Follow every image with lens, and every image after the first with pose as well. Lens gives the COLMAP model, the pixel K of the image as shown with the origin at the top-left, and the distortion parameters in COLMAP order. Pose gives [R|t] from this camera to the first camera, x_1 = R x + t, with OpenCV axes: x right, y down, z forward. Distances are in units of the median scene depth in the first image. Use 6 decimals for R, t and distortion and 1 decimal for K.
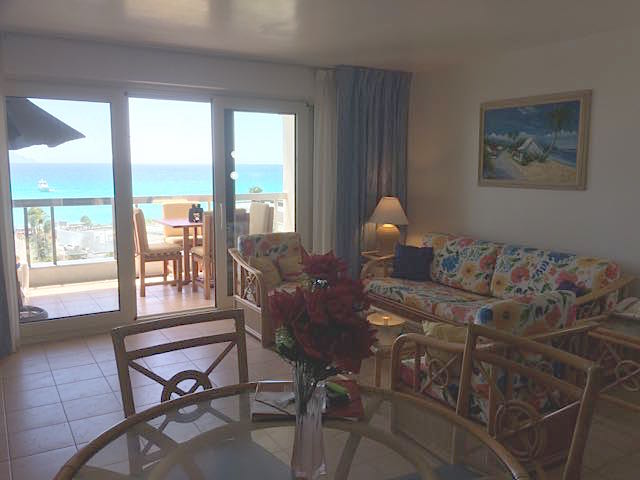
lens RADIAL K [[547.3, 0, 319.5], [0, 547.3, 234.3], [0, 0, 1]] dist [0.082651, -0.116046]
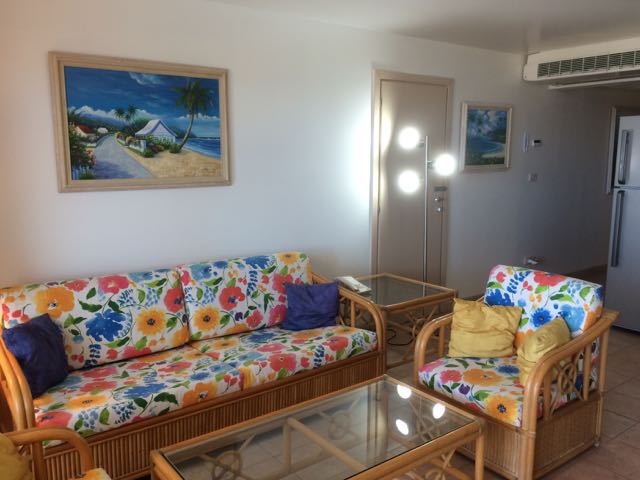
lens RADIAL K [[547.3, 0, 319.5], [0, 547.3, 234.3], [0, 0, 1]] dist [0.082651, -0.116046]
pose [[-0.096112, -0.150232, 0.983968, -0.370956], [0.130370, 0.978128, 0.162075, -0.114490], [-0.986796, 0.143858, -0.074425, 0.852632]]
